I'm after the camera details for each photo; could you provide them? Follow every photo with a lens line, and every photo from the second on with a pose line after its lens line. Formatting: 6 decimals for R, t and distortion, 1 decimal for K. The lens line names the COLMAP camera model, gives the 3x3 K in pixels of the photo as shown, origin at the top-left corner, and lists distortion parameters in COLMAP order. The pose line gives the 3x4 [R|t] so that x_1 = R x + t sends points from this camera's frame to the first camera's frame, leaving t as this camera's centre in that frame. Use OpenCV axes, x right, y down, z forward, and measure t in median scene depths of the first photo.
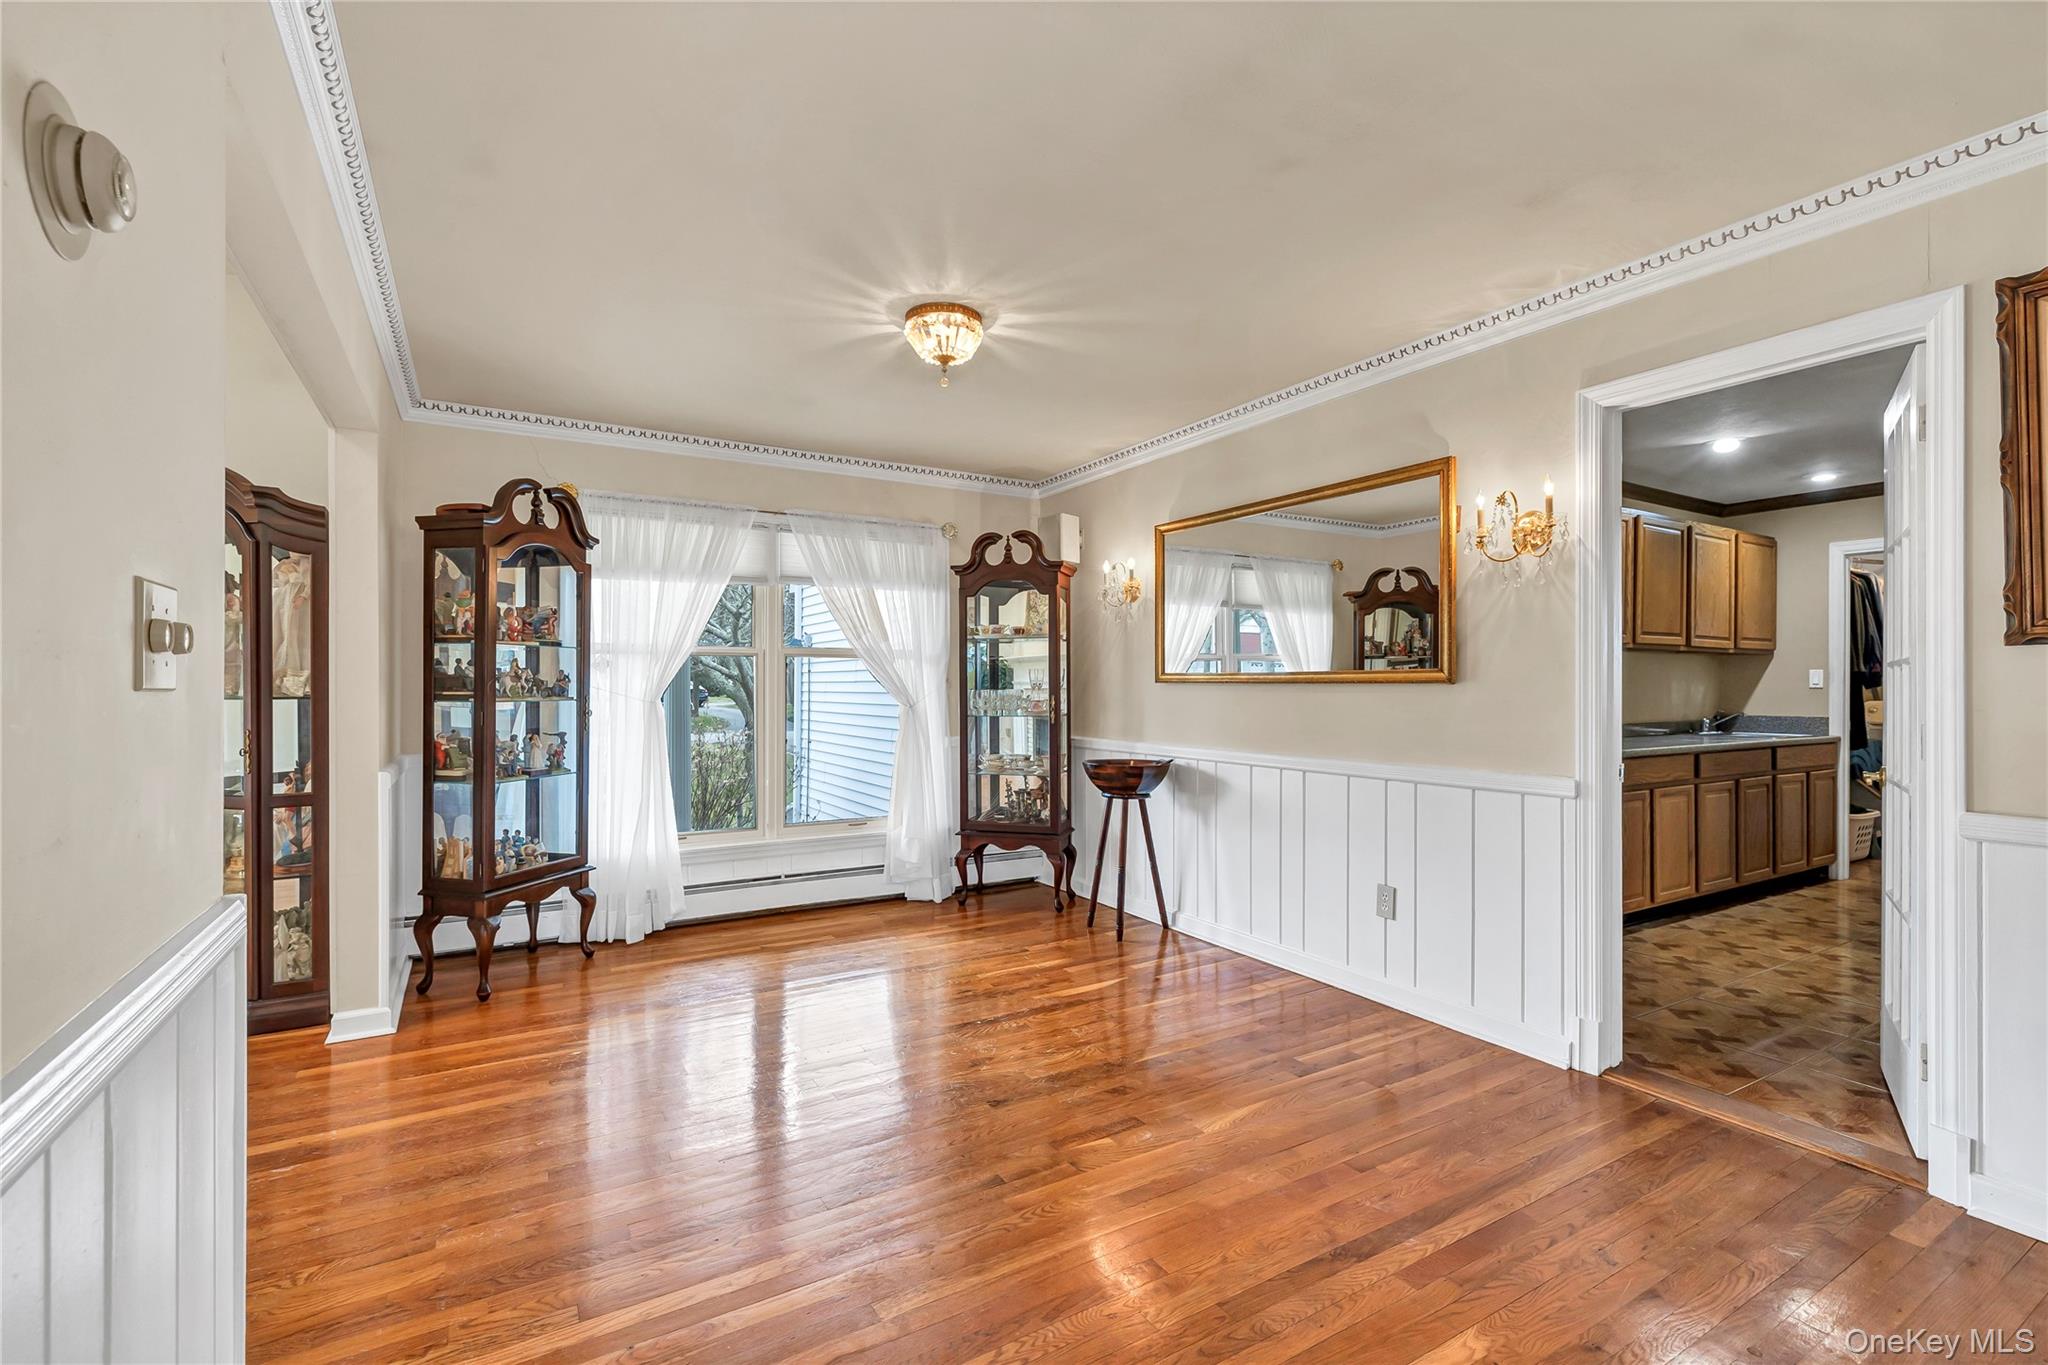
lens RADIAL K [[876.0, 0, 1013.7], [0, 876.0, 683.1], [0, 0, 1]] dist [-0.000459, -0.000353]
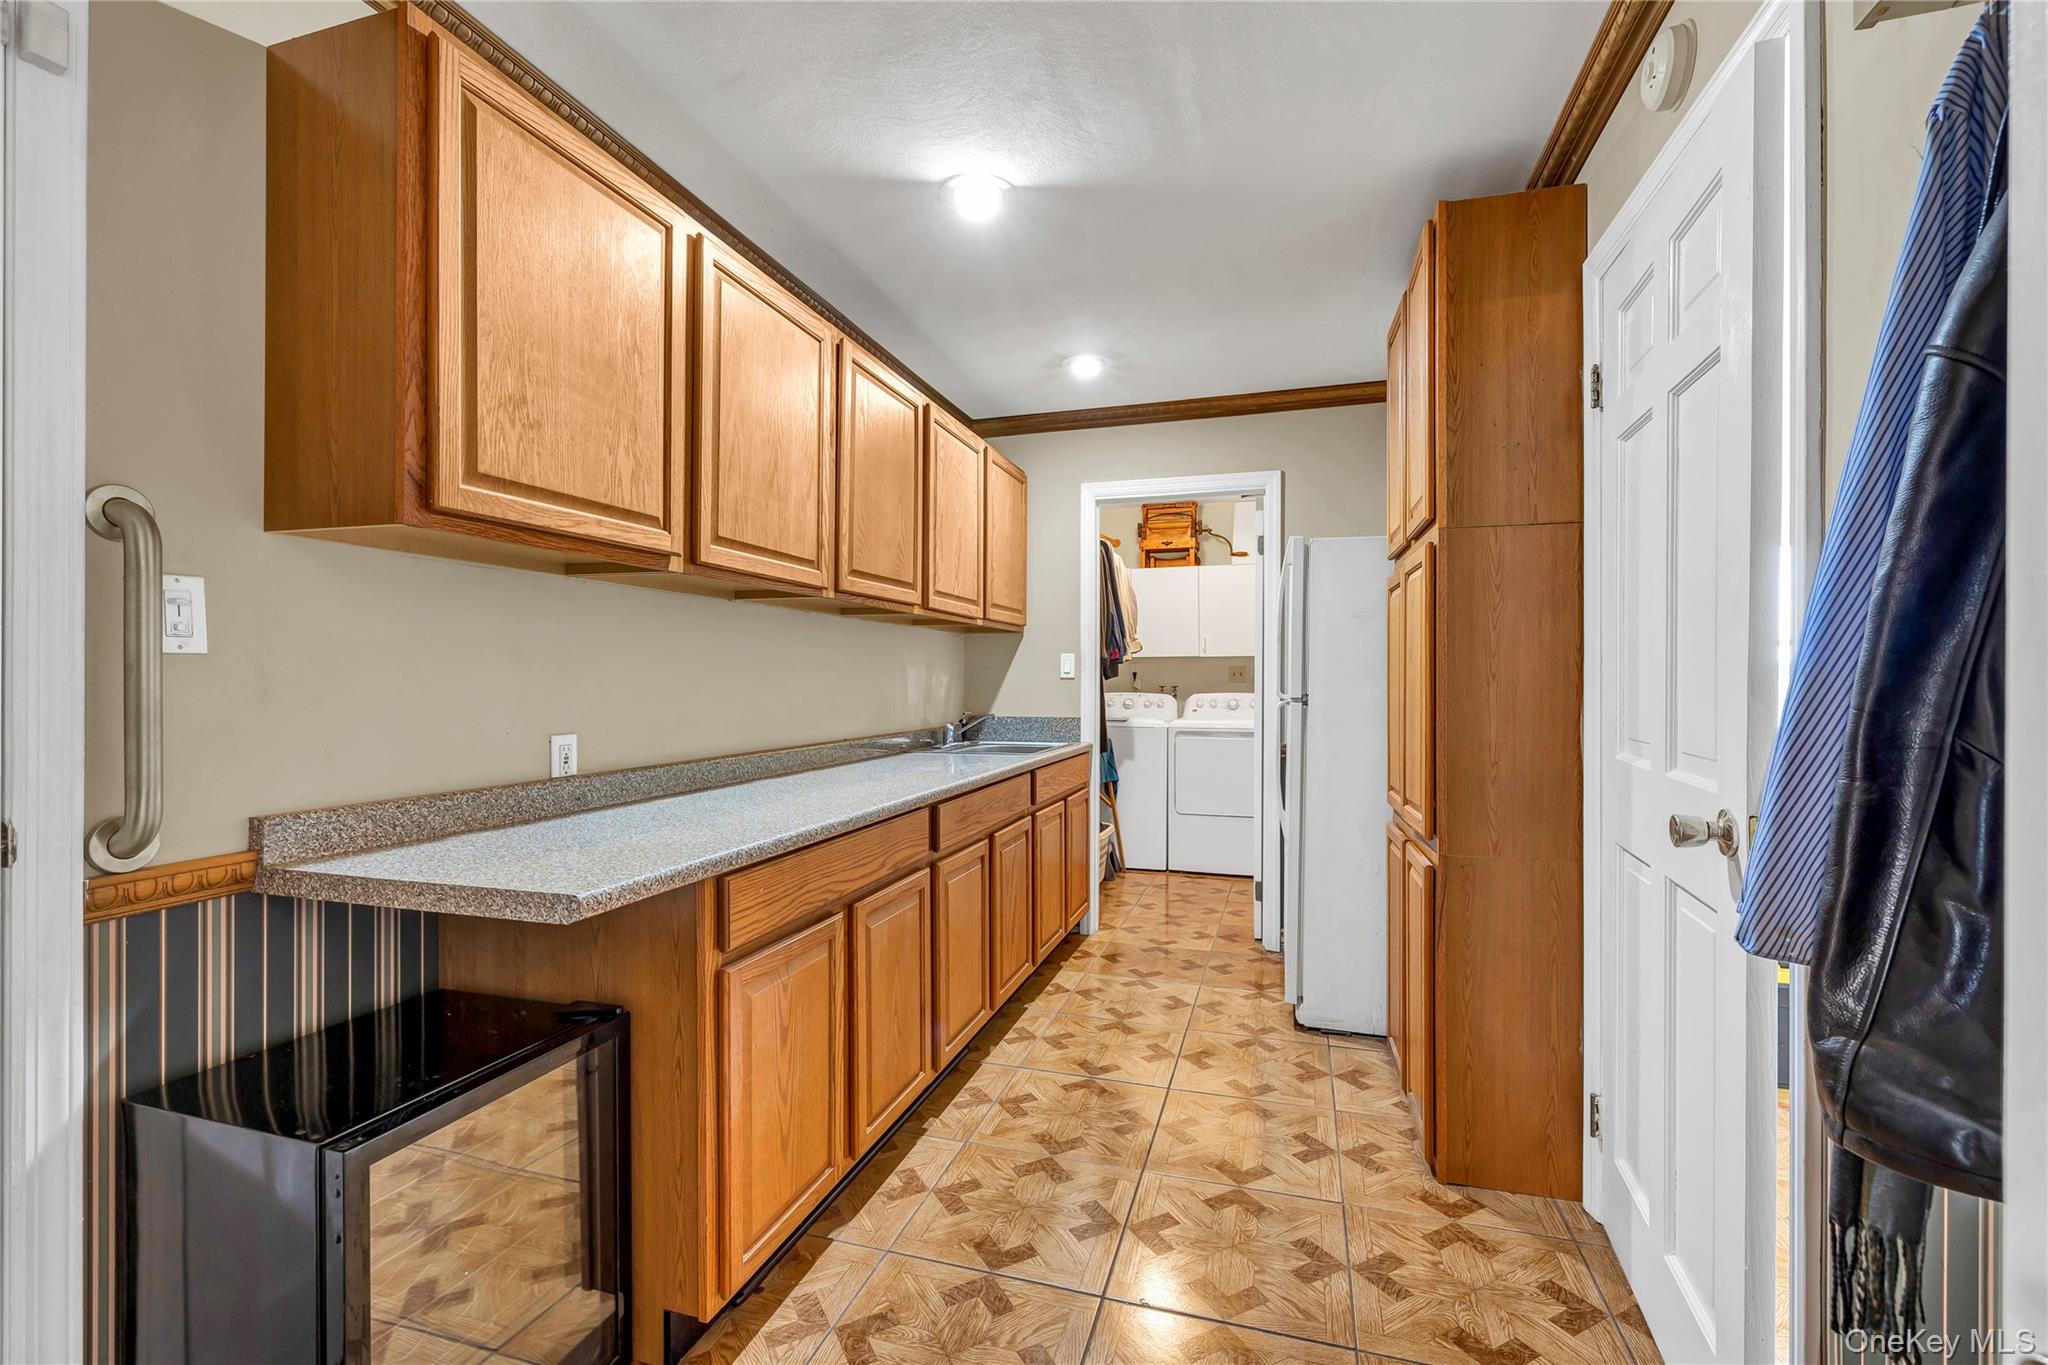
lens RADIAL K [[876.0, 0, 1021.7], [0, 876.0, 682.2], [0, 0, 1]] dist [-0.000459, -0.000353]
pose [[0.734168, -0.004459, 0.678953, 0.400715], [-0.000076, 0.999978, 0.006650, 0.004072], [-0.678968, -0.004934, 0.734151, 0.501946]]
